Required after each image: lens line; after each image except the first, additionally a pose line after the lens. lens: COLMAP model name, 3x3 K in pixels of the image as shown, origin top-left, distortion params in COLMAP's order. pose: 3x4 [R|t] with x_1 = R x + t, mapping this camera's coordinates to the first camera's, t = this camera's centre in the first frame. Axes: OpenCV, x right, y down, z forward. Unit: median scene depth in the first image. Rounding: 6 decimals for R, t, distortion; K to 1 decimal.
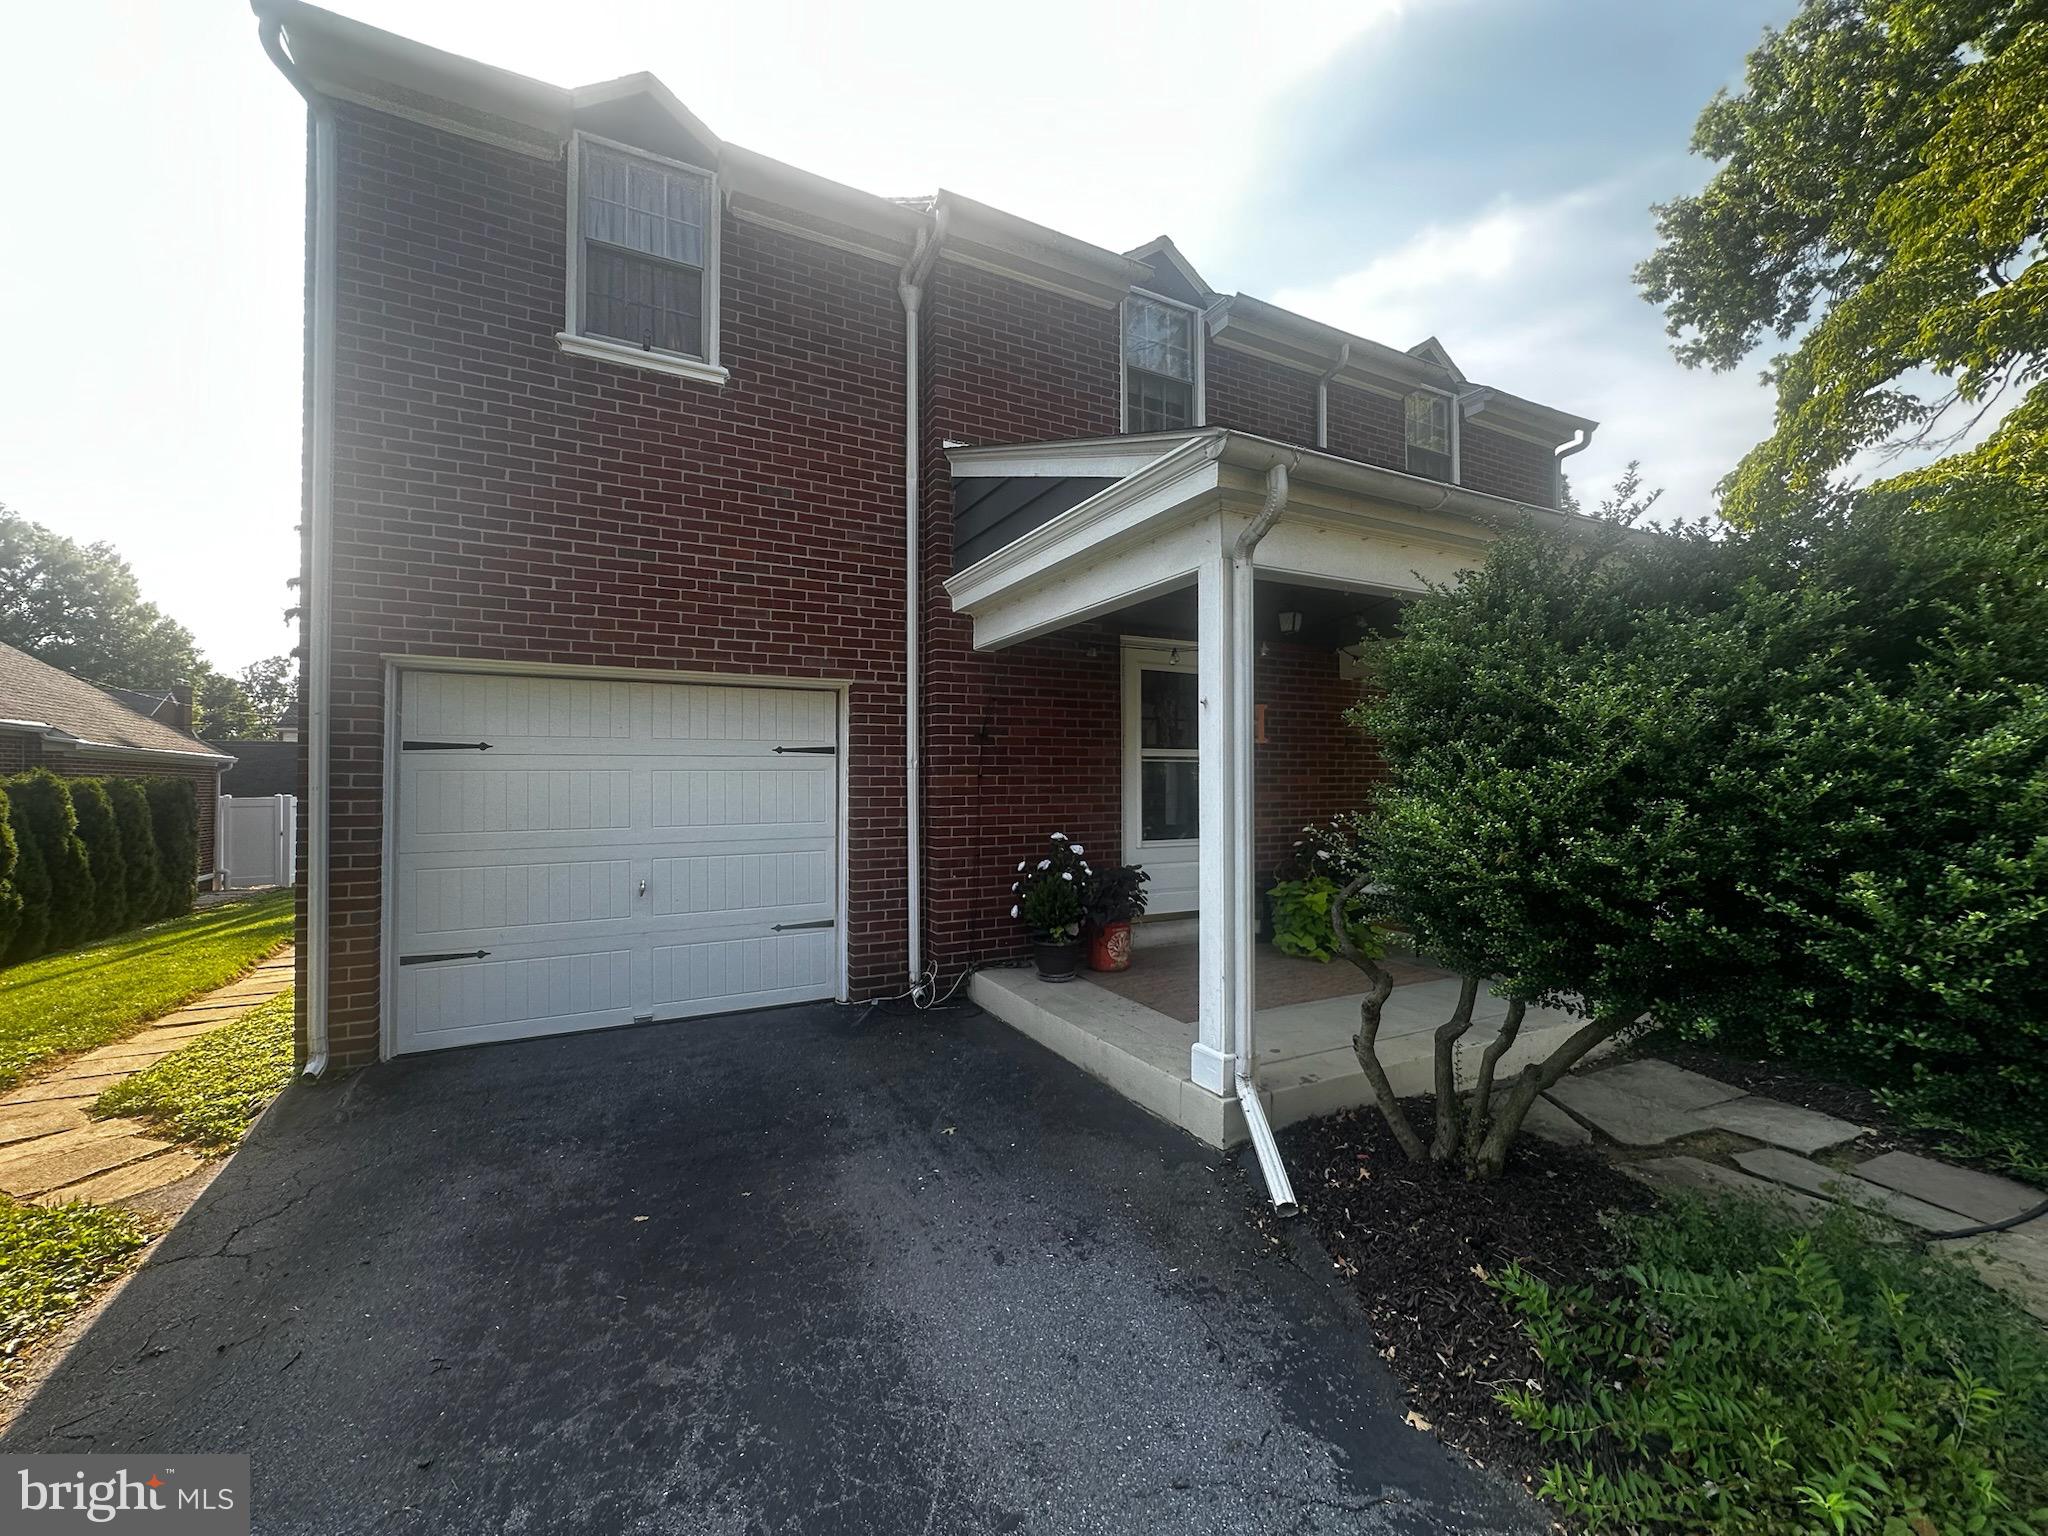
lens RADIAL K [[819.2, 0, 1022.0], [0, 819.2, 768.4], [0, 0, 1]] dist [0.000416, 0.000643]
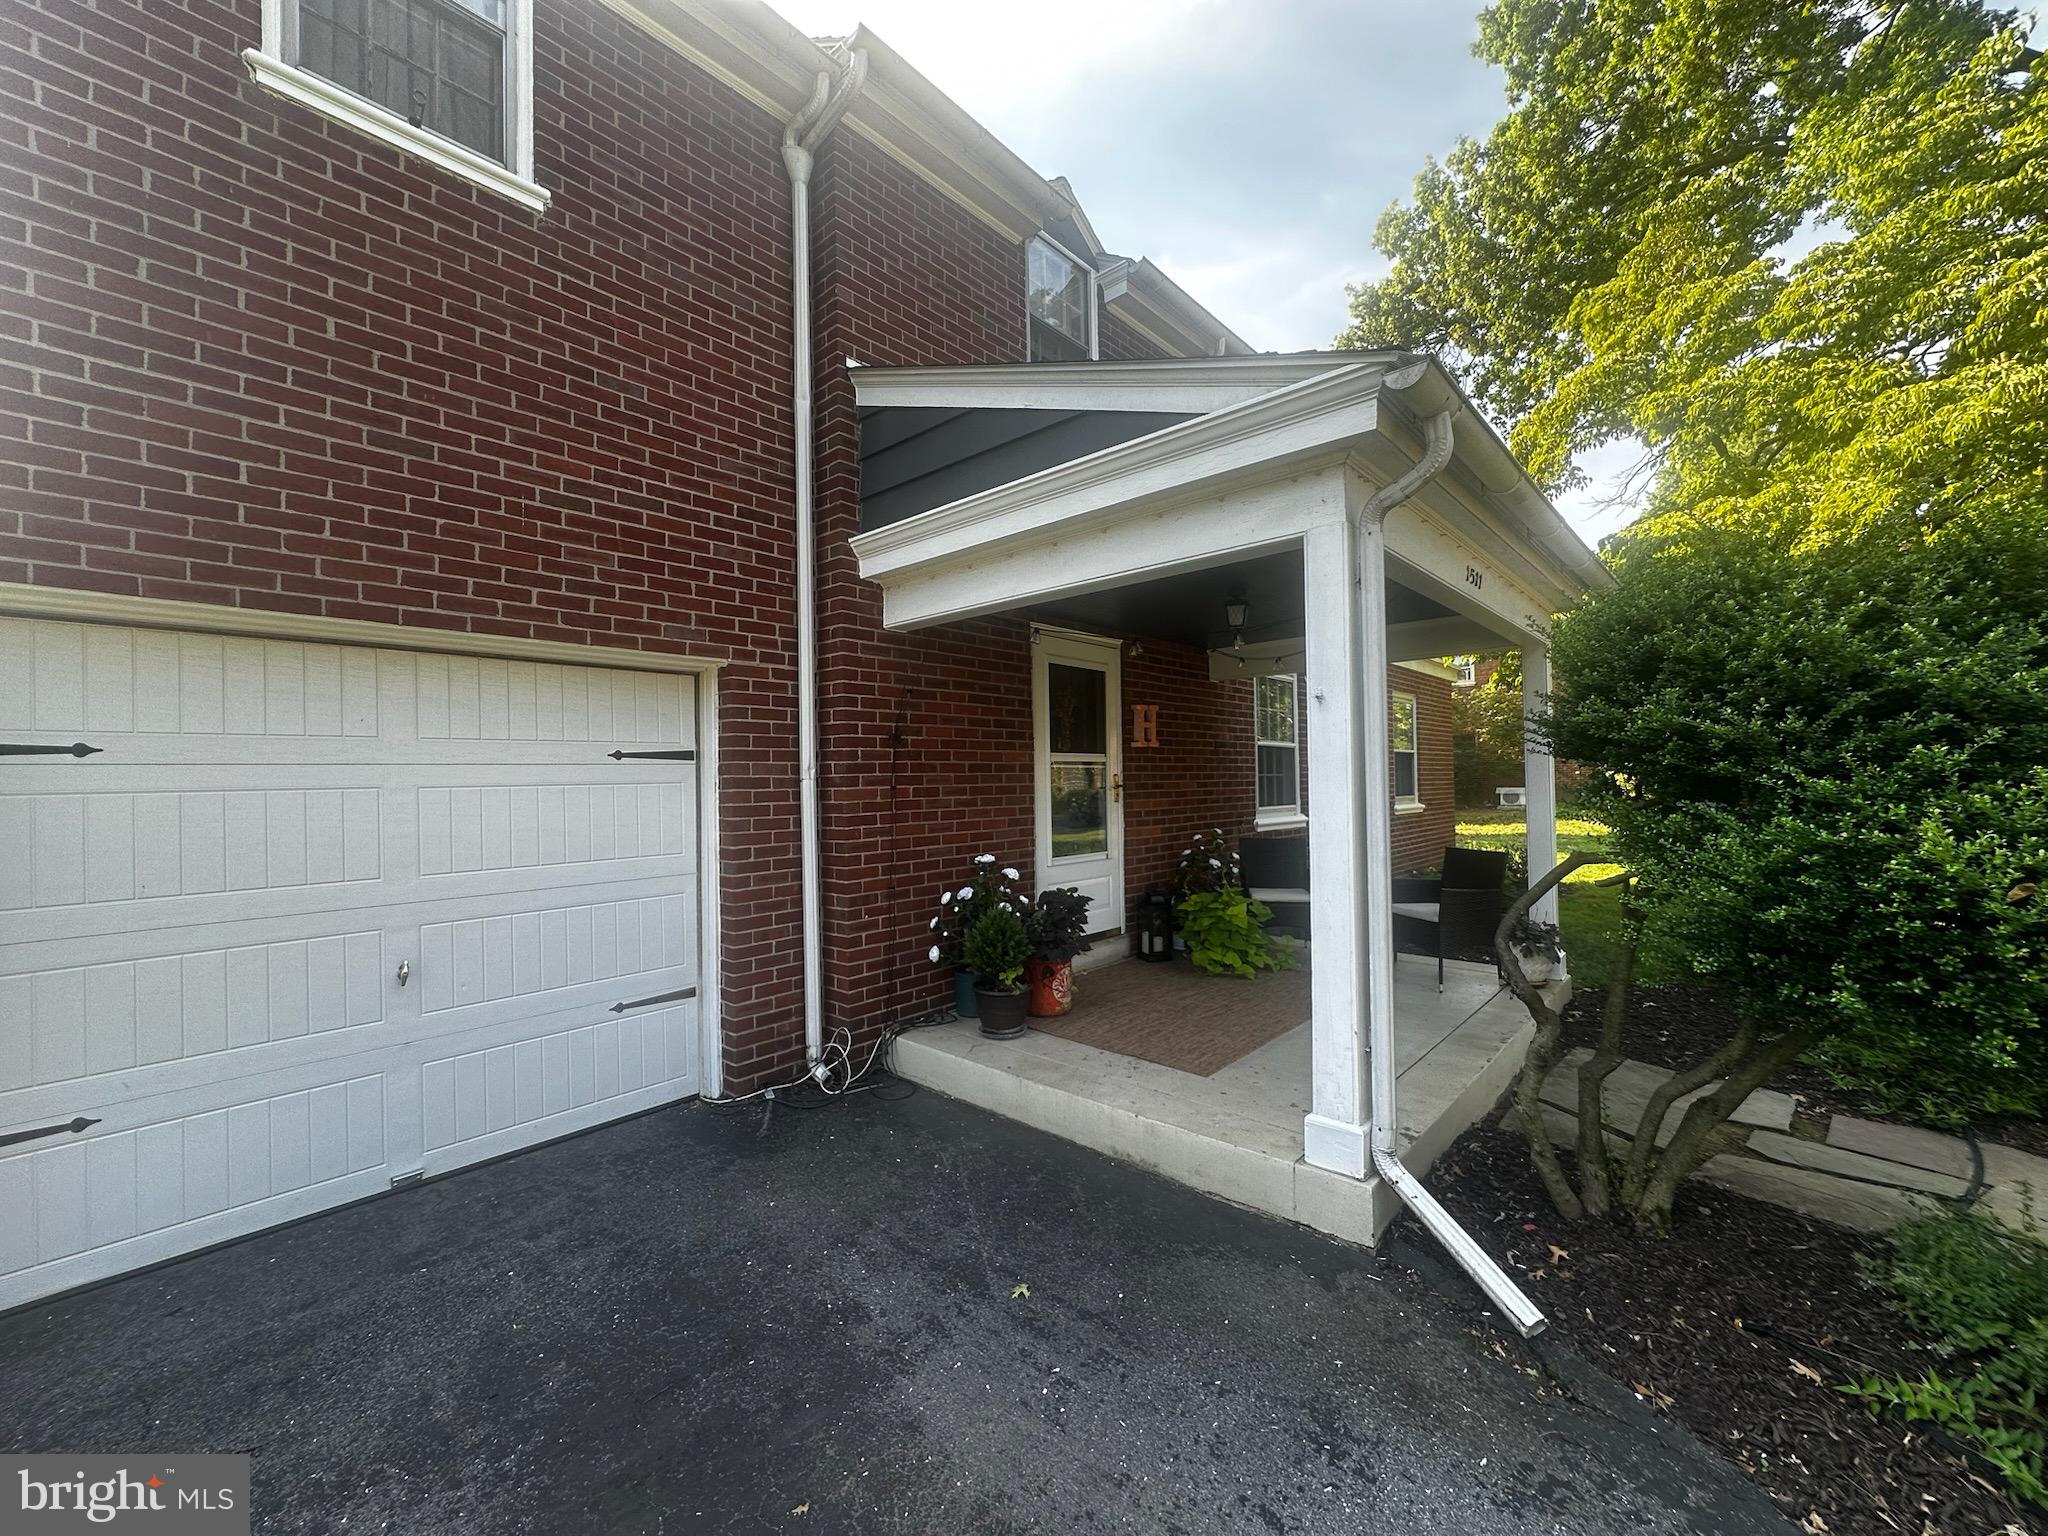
lens RADIAL K [[819.2, 0, 1022.0], [0, 819.2, 768.4], [0, 0, 1]] dist [0.000416, 0.000643]
pose [[0.936589, -0.007901, 0.350341, -0.216671], [0.009747, 0.999946, -0.003506, -0.005250], [-0.350294, 0.006698, 0.936616, 0.215886]]
